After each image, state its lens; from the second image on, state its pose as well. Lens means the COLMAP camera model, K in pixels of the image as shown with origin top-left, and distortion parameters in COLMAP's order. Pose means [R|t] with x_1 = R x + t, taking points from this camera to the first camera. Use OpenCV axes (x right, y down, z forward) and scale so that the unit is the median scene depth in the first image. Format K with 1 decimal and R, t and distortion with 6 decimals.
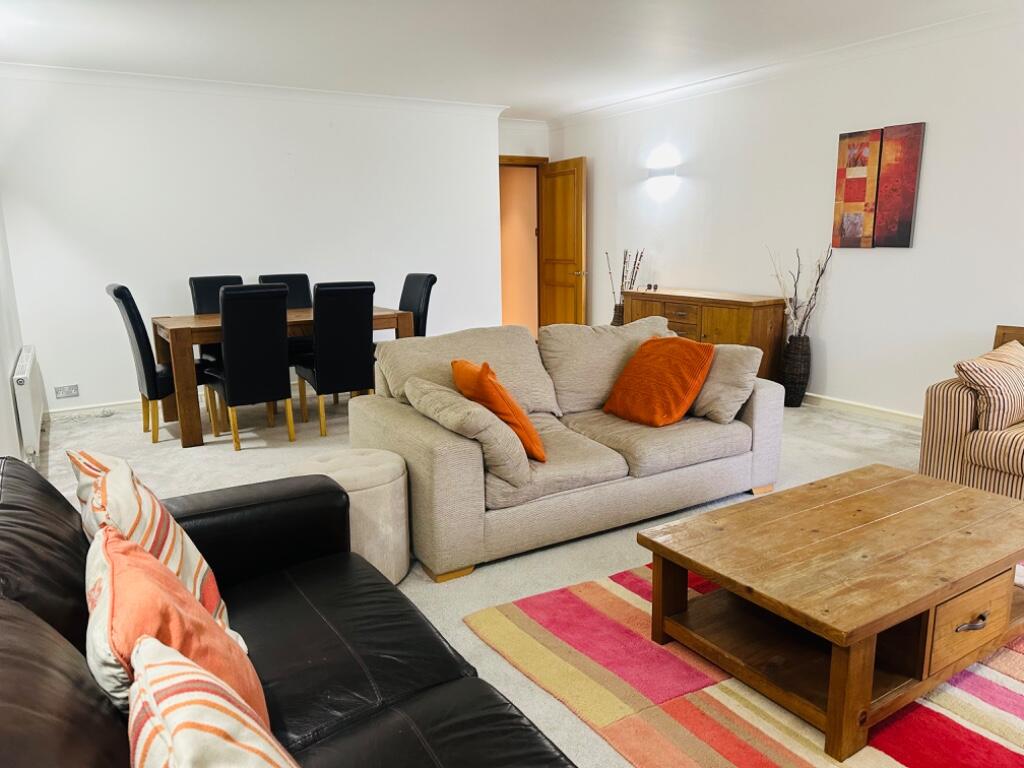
lens RADIAL K [[719.9, 0, 512.6], [0, 719.9, 372.6], [0, 0, 1]] dist [0.047271, -0.055662]
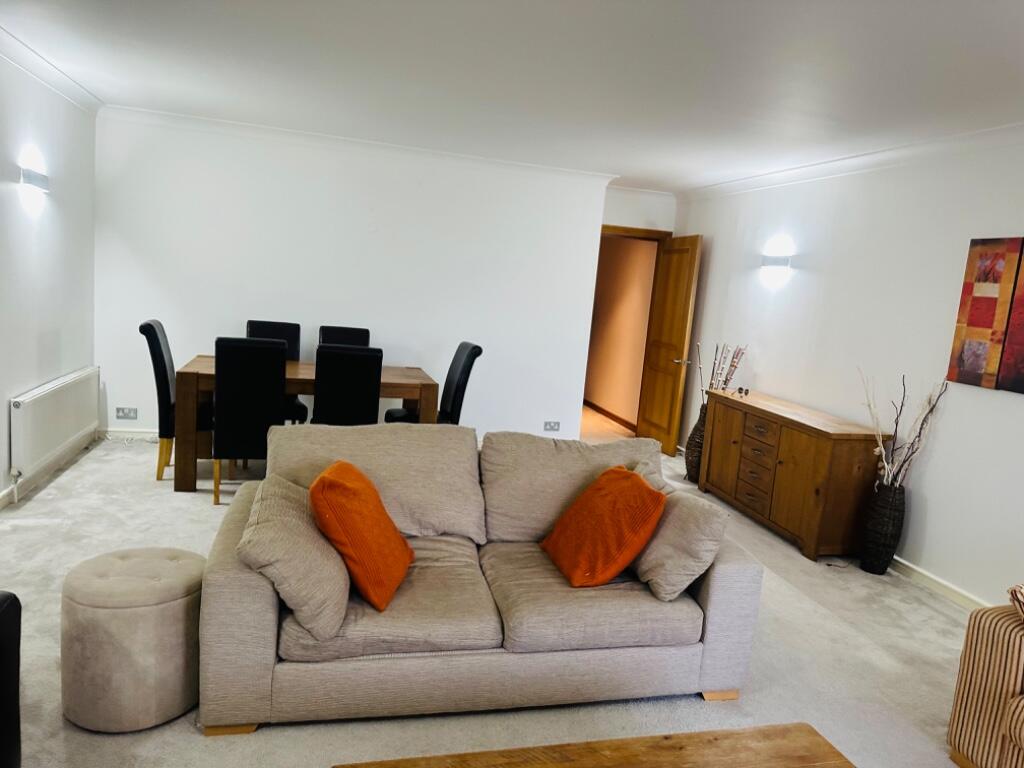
lens RADIAL K [[719.9, 0, 527.1], [0, 719.9, 383.0], [0, 0, 1]] dist [0.047271, -0.055662]
pose [[0.956778, 0.141957, -0.253821, 0.221531], [-0.157578, 0.986604, -0.042202, -0.070255], [0.244430, 0.080374, 0.966330, 0.147756]]
